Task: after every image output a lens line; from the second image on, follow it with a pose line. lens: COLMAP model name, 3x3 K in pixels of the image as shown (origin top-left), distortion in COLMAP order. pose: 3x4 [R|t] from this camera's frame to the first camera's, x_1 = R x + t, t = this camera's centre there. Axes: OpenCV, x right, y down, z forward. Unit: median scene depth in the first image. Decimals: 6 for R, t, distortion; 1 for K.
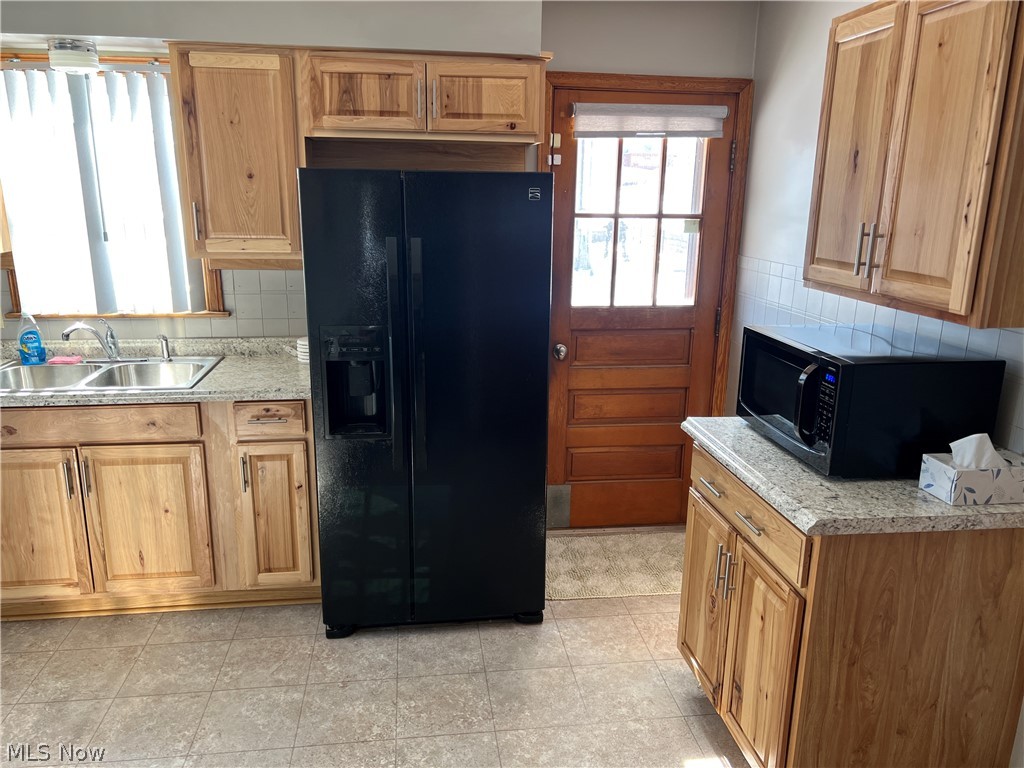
lens RADIAL K [[773.6, 0, 508.6], [0, 773.6, 386.5], [0, 0, 1]] dist [0.073442, -0.076350]
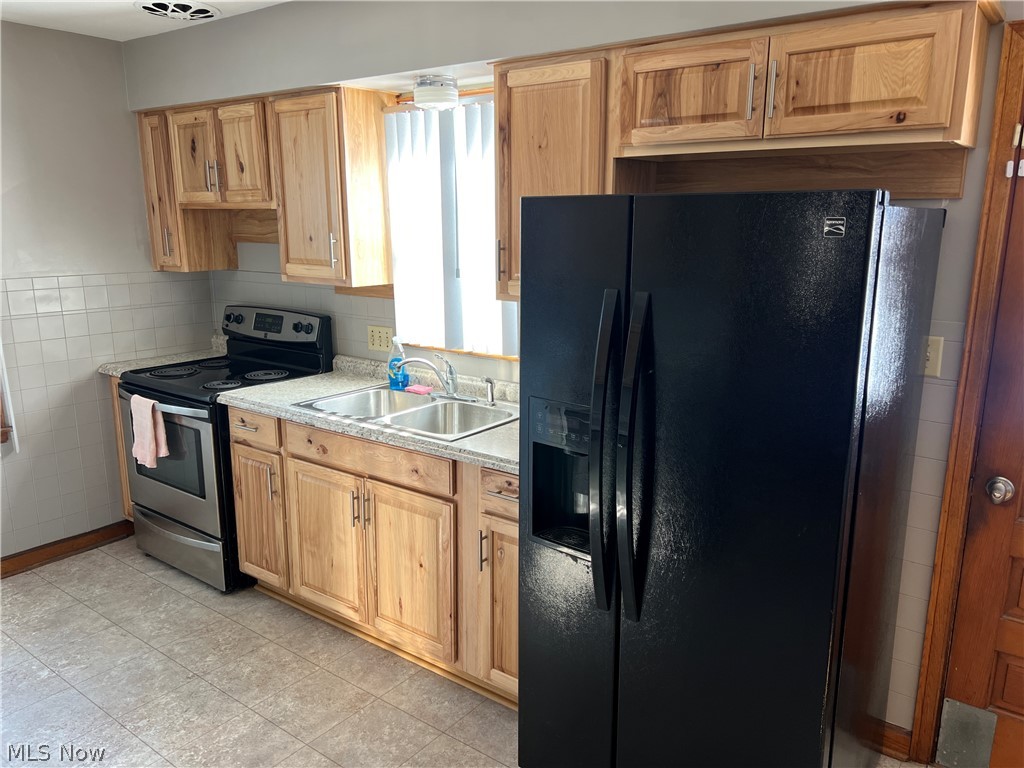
lens RADIAL K [[773.6, 0, 533.1], [0, 773.6, 388.4], [0, 0, 1]] dist [0.073442, -0.076350]
pose [[0.716922, 0.142646, -0.682404, 0.259491], [-0.168784, 0.985237, 0.028628, -0.097058], [0.676414, 0.094654, 0.730414, 0.388937]]
